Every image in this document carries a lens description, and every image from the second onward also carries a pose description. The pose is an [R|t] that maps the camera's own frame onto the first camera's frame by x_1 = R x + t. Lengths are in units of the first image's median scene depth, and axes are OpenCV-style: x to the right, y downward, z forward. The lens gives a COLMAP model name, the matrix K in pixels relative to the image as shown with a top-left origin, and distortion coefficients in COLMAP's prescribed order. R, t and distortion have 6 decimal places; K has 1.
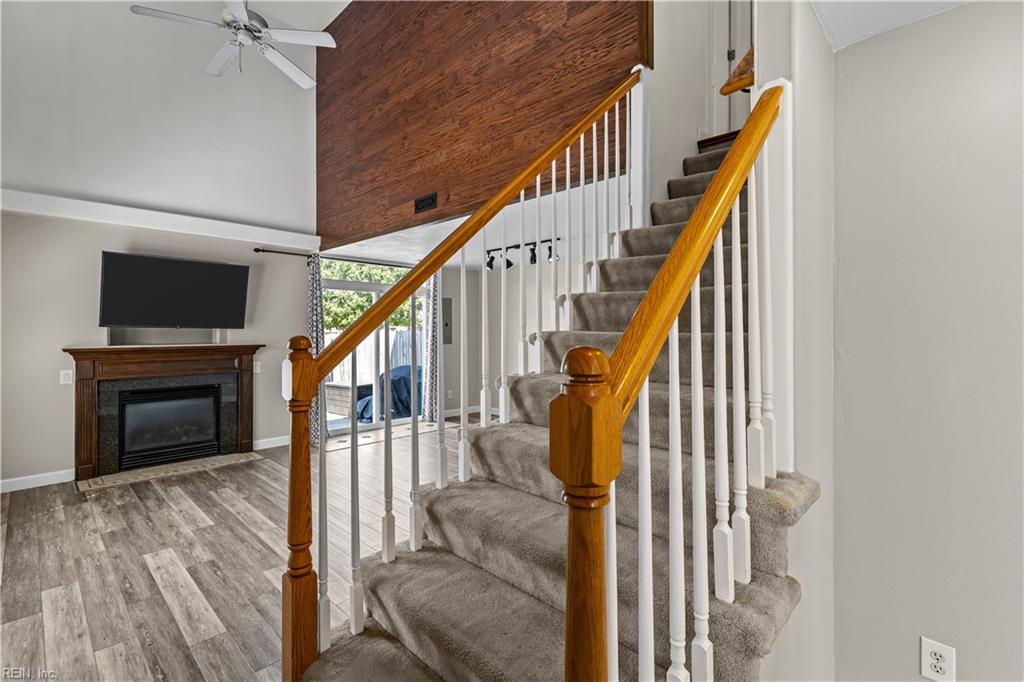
lens RADIAL K [[467.3, 0, 520.0], [0, 467.3, 326.9], [0, 0, 1]] dist [-0.001917, -0.001137]
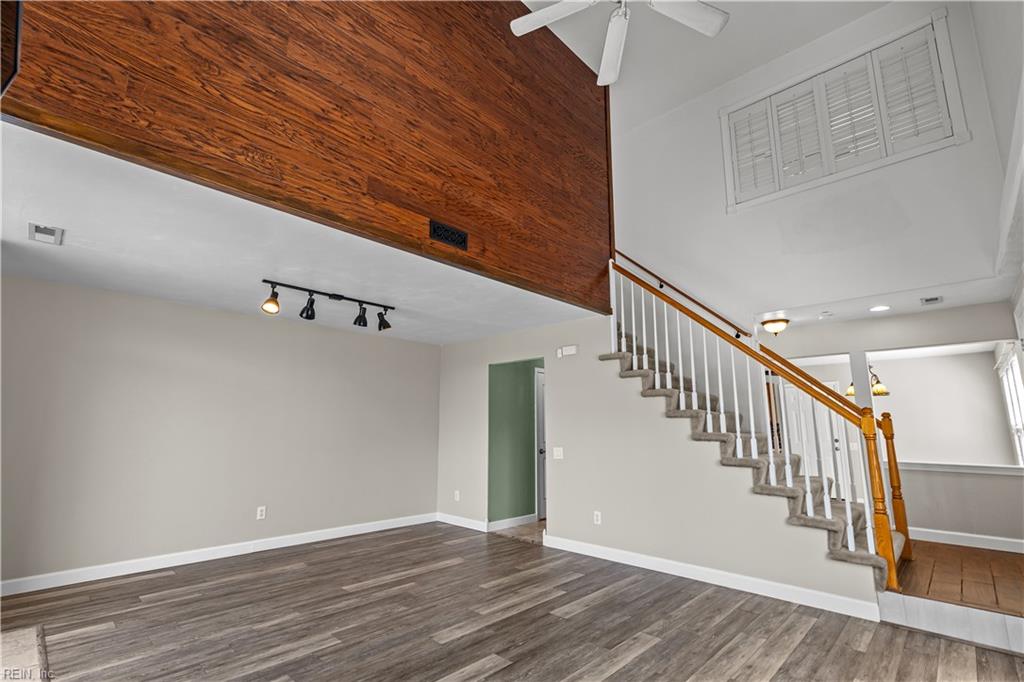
lens RADIAL K [[467.3, 0, 506.2], [0, 467.3, 345.0], [0, 0, 1]] dist [-0.001917, -0.001137]
pose [[0.010637, 0.186588, 0.982381, -0.961601], [-0.005256, 0.982433, -0.186541, 0.057469], [-0.999930, -0.003179, 0.011431, 0.936083]]
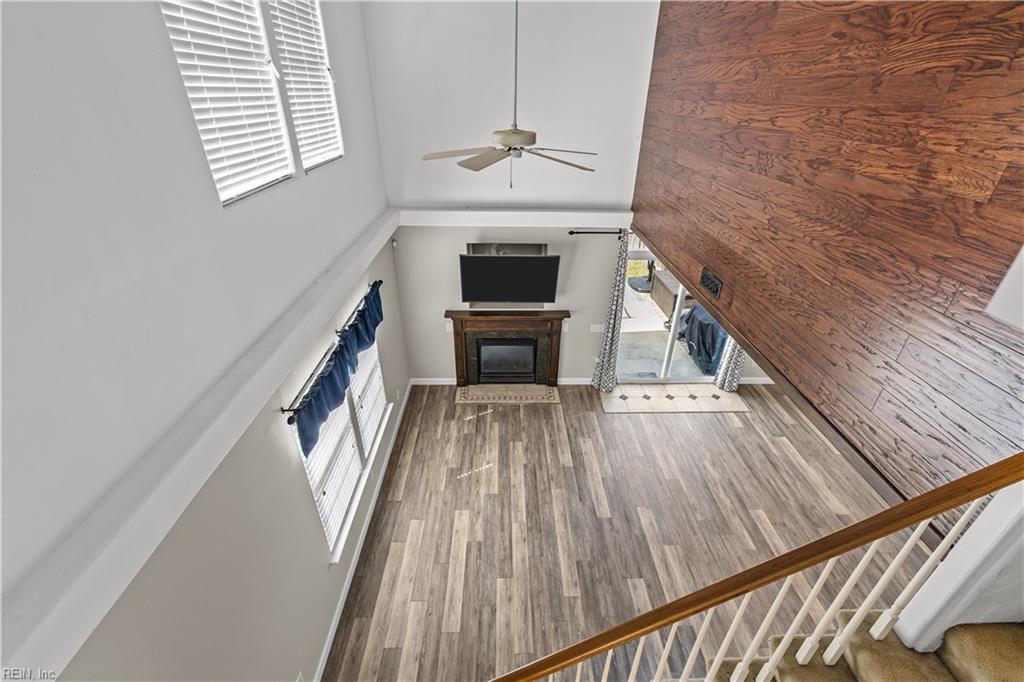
lens RADIAL K [[442.8, 0, 512.2], [0, 442.8, 342.0], [0, 0, 1]] dist [0.001027, 0.000018]
pose [[0.699073, 0.362470, -0.616371, 0.071216], [-0.011365, 0.867520, 0.497273, -0.579201], [0.714960, -0.340625, 0.610579, 0.258431]]
